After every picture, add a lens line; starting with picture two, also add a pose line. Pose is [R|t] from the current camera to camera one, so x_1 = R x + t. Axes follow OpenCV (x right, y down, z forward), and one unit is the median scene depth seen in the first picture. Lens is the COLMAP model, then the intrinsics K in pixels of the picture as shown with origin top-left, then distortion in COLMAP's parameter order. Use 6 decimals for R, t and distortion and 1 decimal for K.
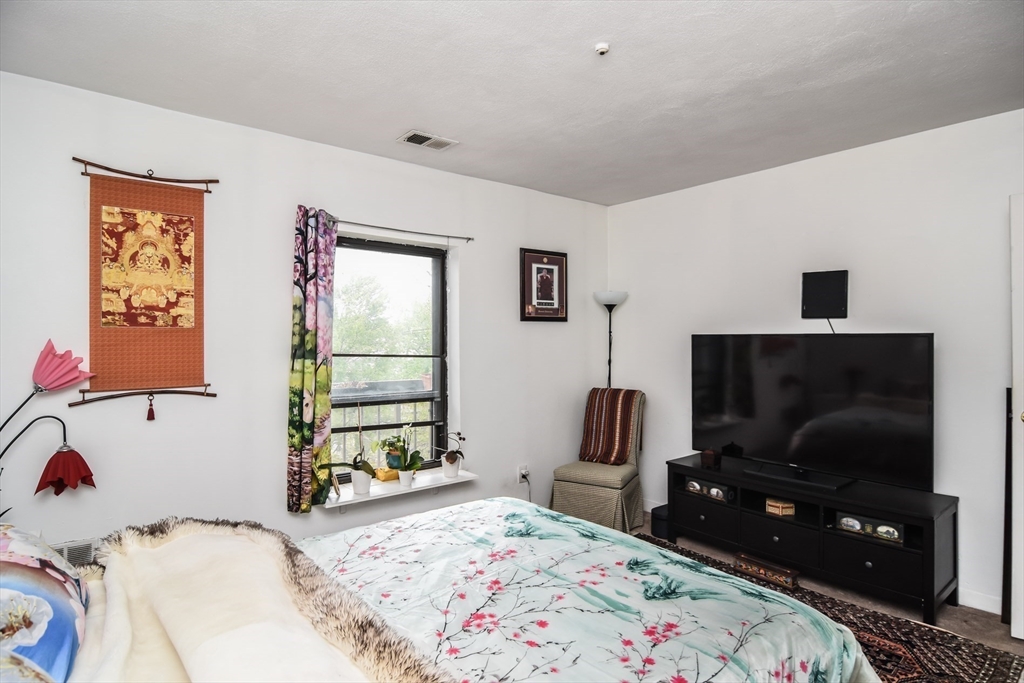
lens RADIAL K [[547.4, 0, 509.4], [0, 547.4, 346.1], [0, 0, 1]] dist [-0.007838, -0.009457]
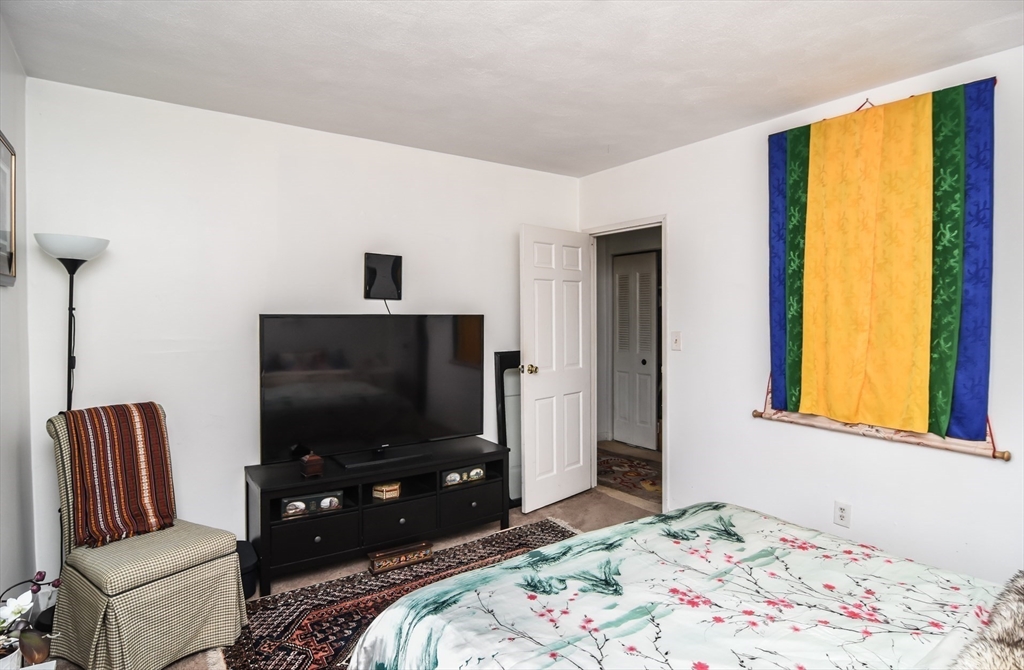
lens RADIAL K [[558.2, 0, 510.6], [0, 558.2, 335.6], [0, 0, 1]] dist [-0.017457, -0.002708]
pose [[0.067693, -0.035715, 0.997067, -0.679728], [0.013932, 0.999295, 0.034849, -0.022865], [-0.997609, 0.011533, 0.068143, 0.997132]]
